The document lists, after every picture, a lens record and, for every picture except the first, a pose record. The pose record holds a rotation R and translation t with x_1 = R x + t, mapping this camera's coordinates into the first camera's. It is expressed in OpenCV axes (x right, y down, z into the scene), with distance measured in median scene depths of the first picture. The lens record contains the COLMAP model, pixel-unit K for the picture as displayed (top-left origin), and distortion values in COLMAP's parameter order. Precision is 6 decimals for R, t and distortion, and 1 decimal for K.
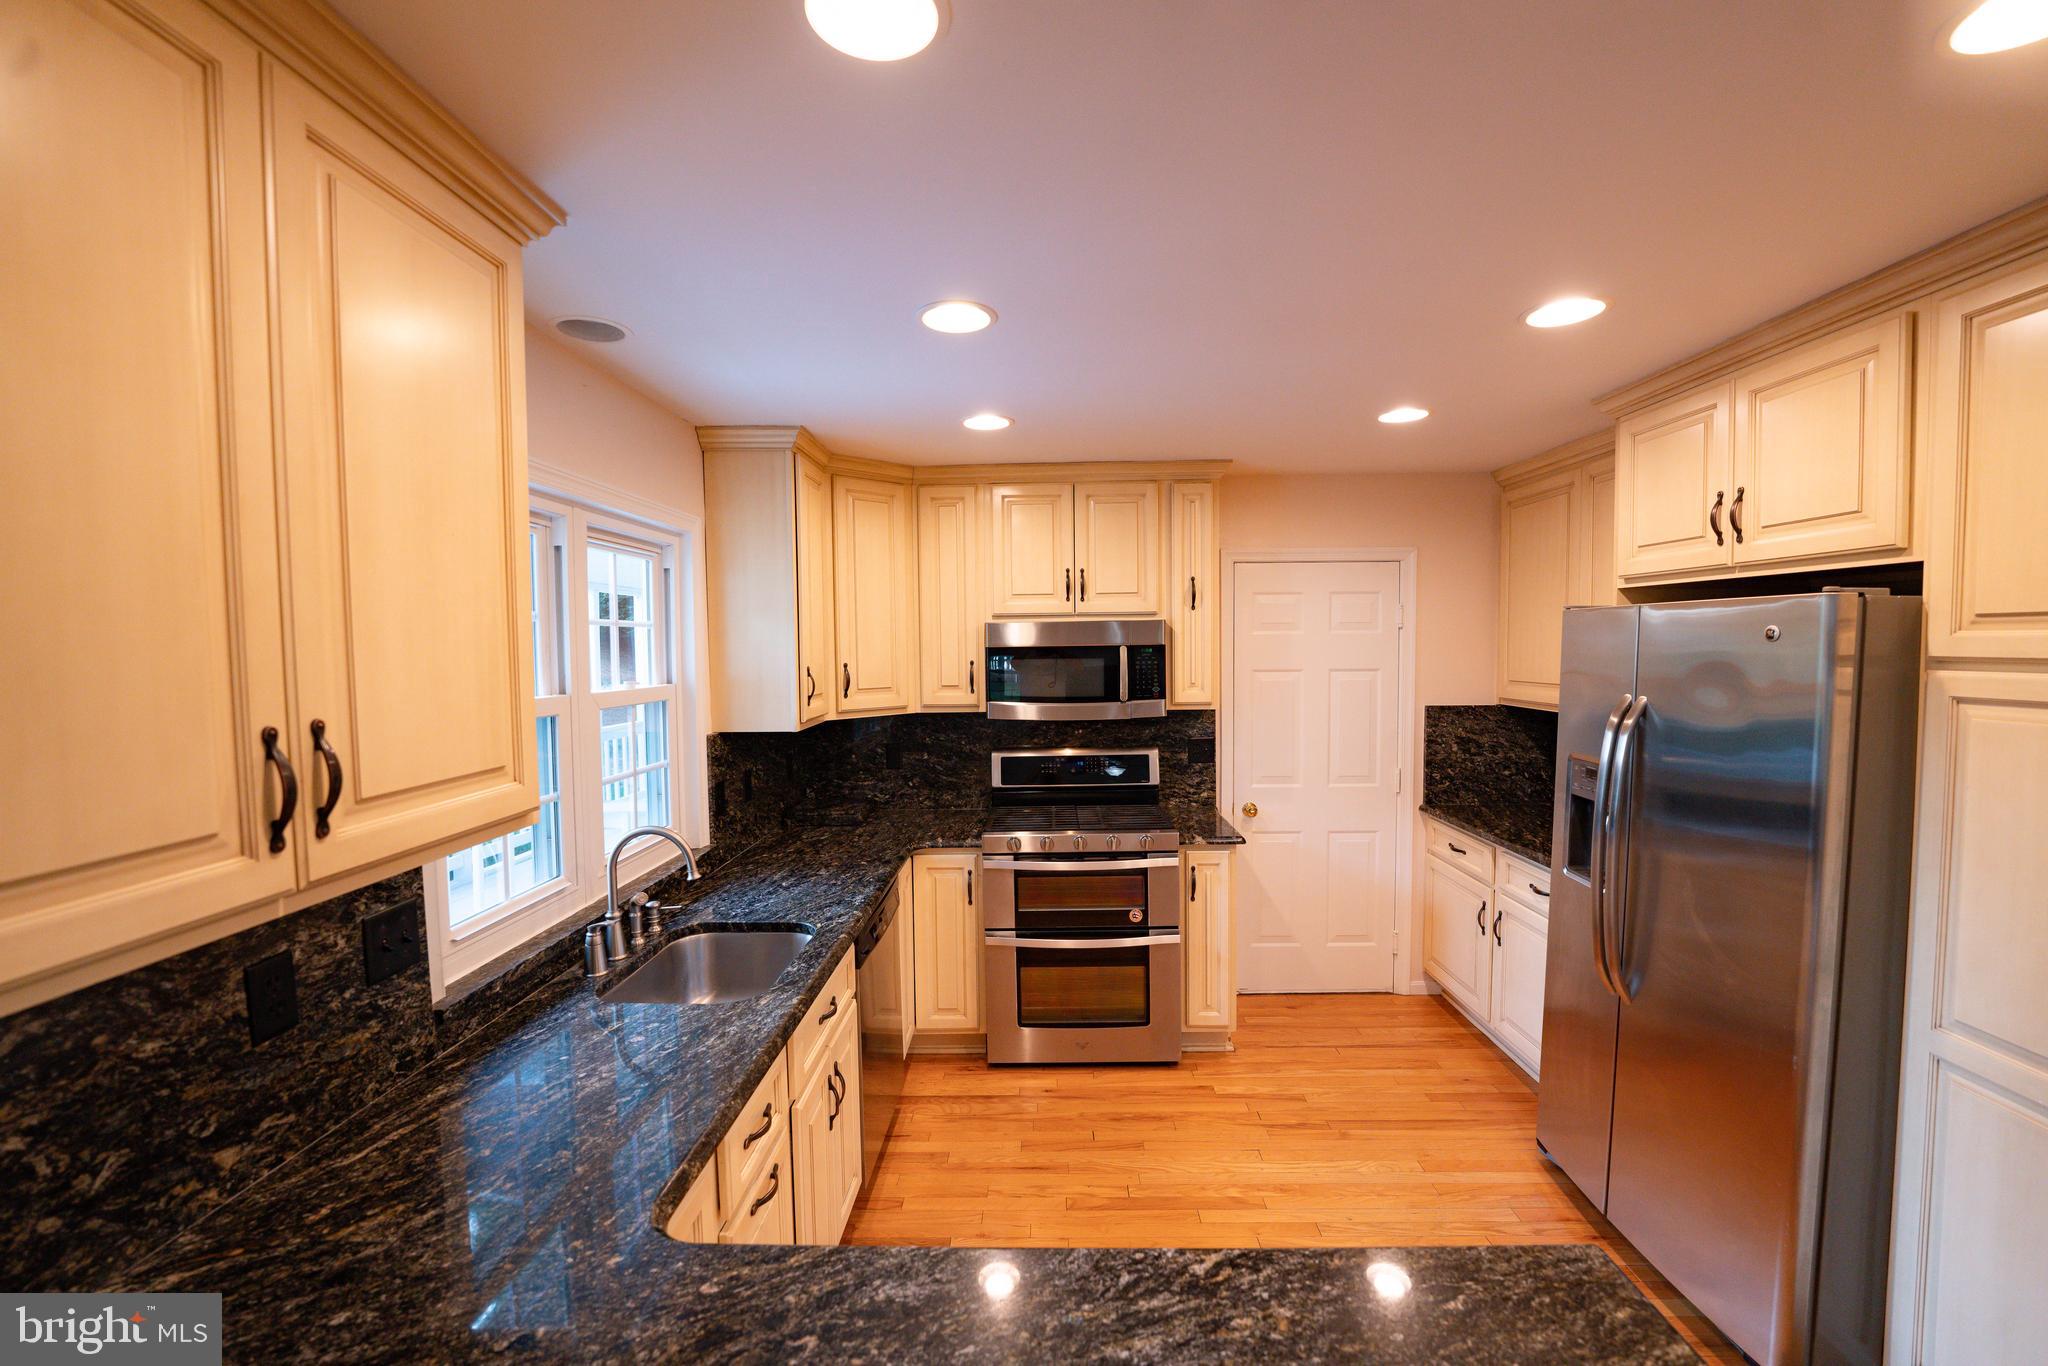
lens RADIAL K [[822.8, 0, 1036.0], [0, 822.8, 690.1], [0, 0, 1]] dist [-0.026698, 0.001302]
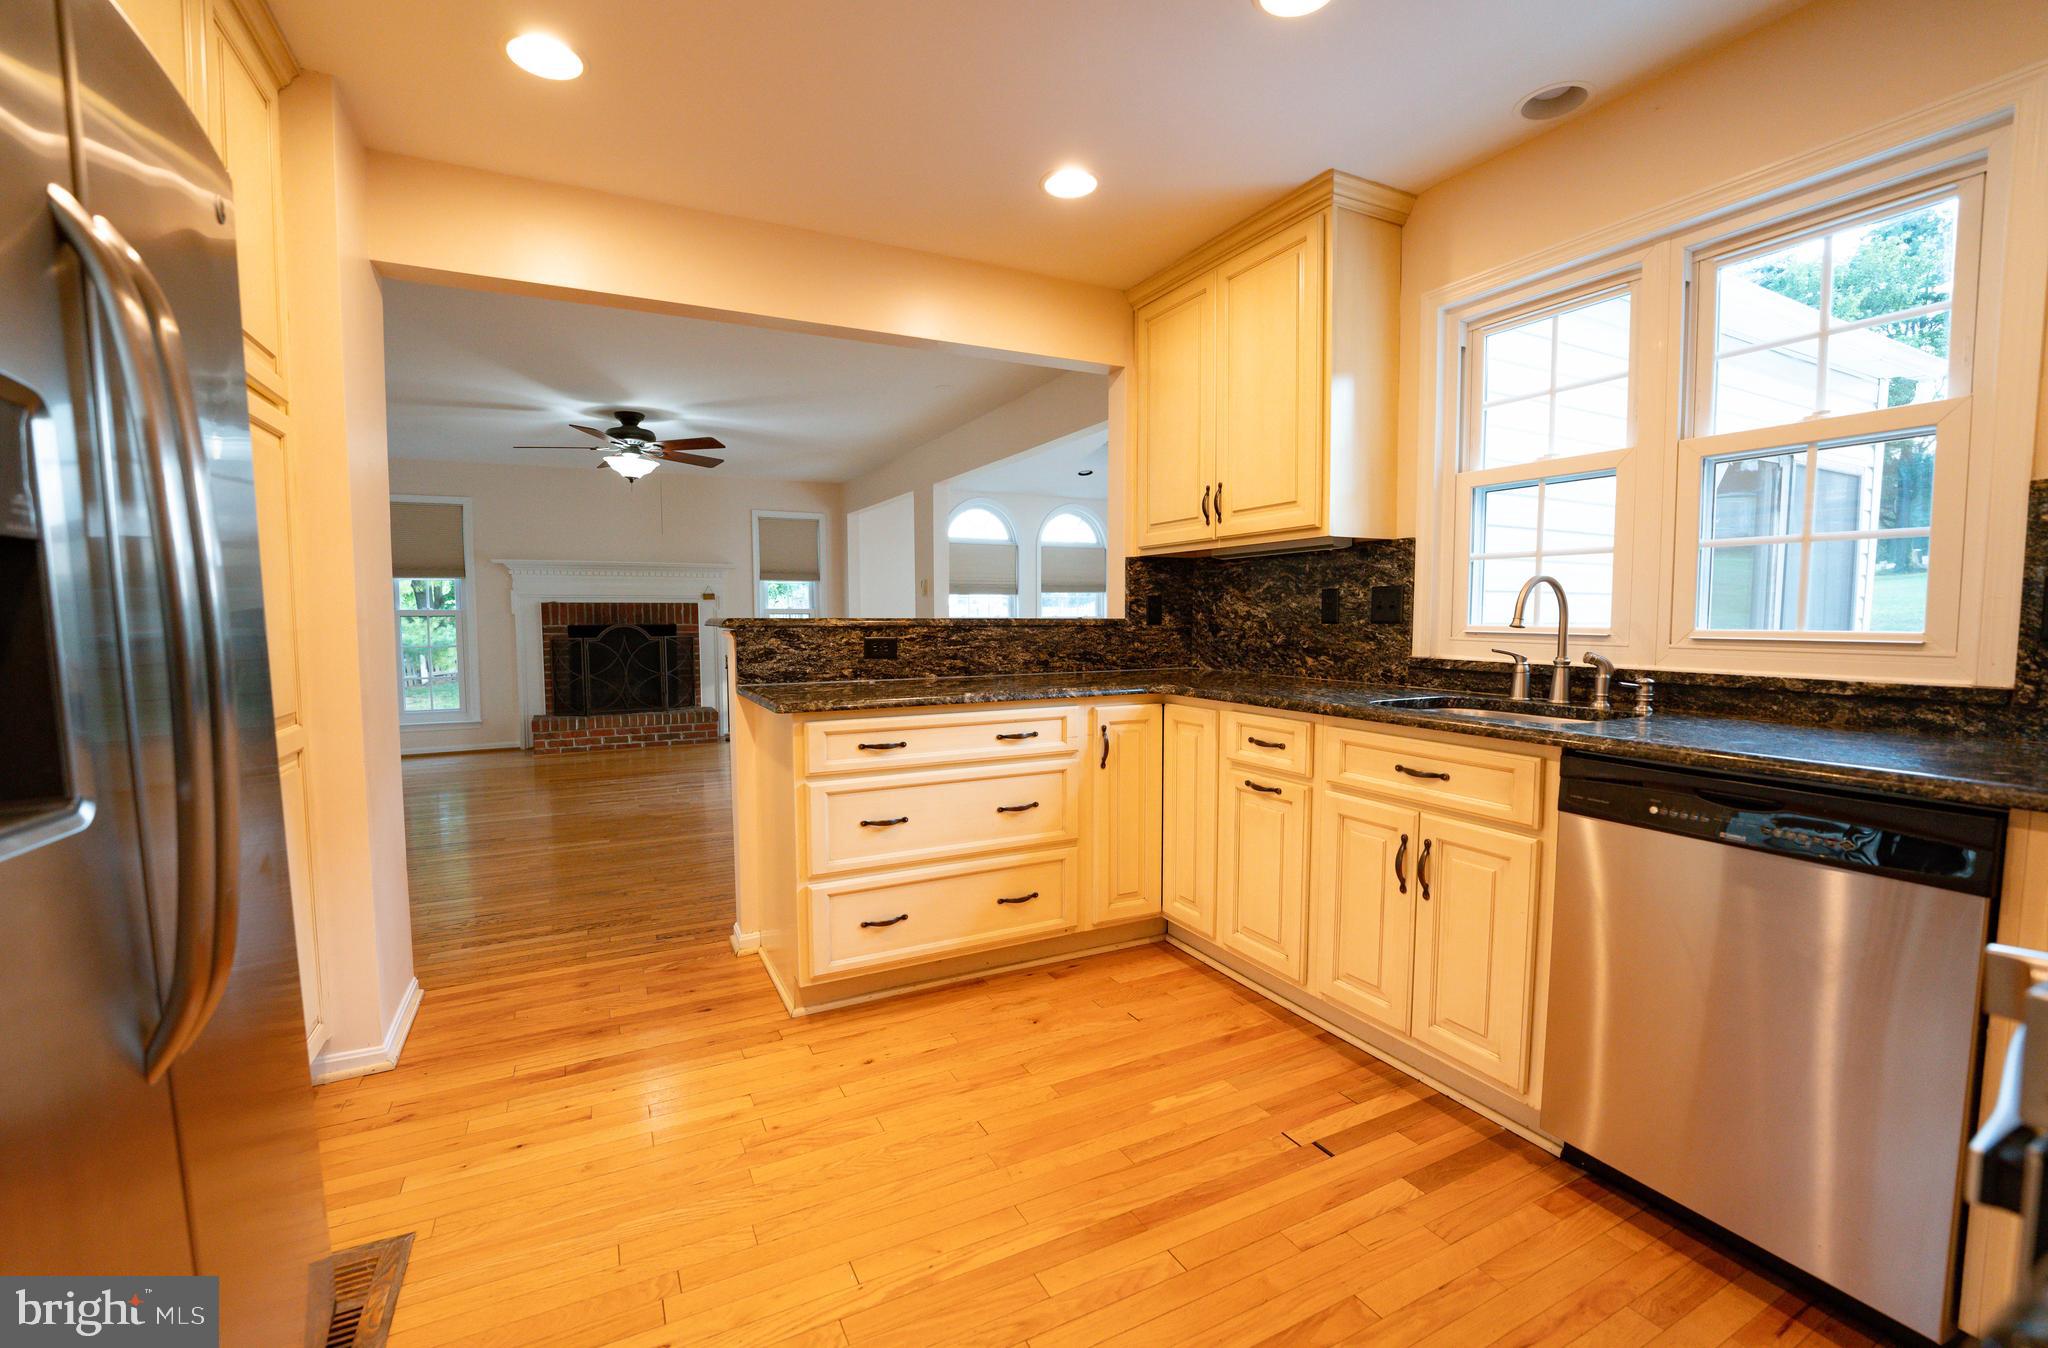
lens RADIAL K [[872.3, 0, 1027.3], [0, 872.3, 673.0], [0, 0, 1]] dist [-0.015625, -0.000182]
pose [[-0.879175, 0.046317, -0.474243, 0.376526], [-0.012978, 0.992568, 0.120997, 0.103622], [0.476323, 0.112532, -0.872040, 1.029909]]
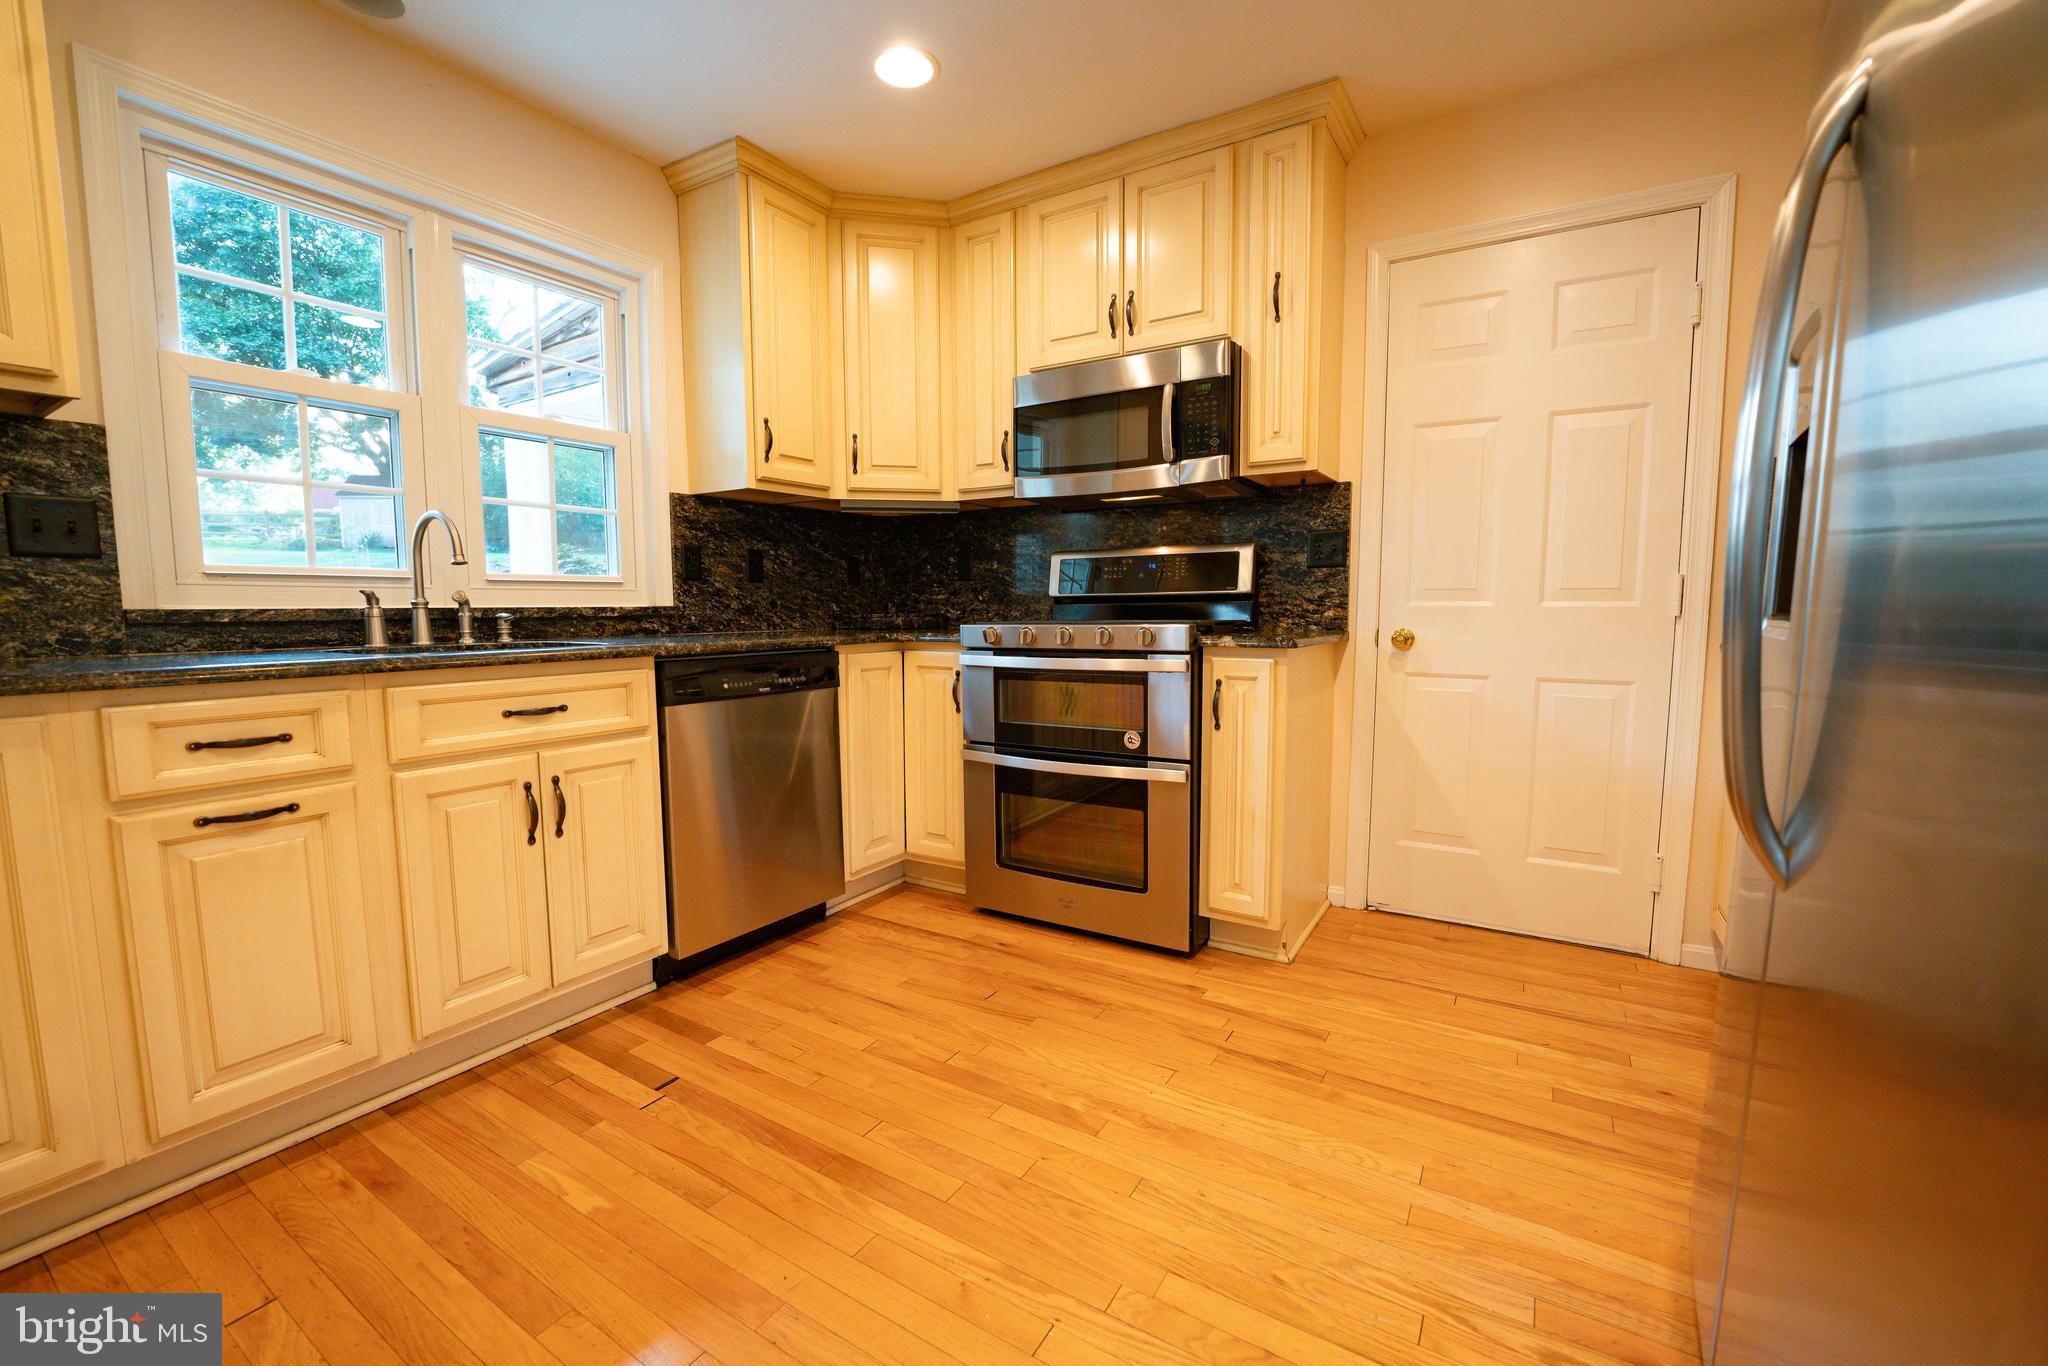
lens RADIAL K [[822.8, 0, 1028.0], [0, 822.8, 688.2], [0, 0, 1]] dist [-0.026698, 0.001302]
pose [[0.861043, 0.057916, -0.505224, 0.403835], [-0.032031, 0.997697, 0.059781, 0.186588], [0.507523, -0.035291, 0.860915, 0.323248]]
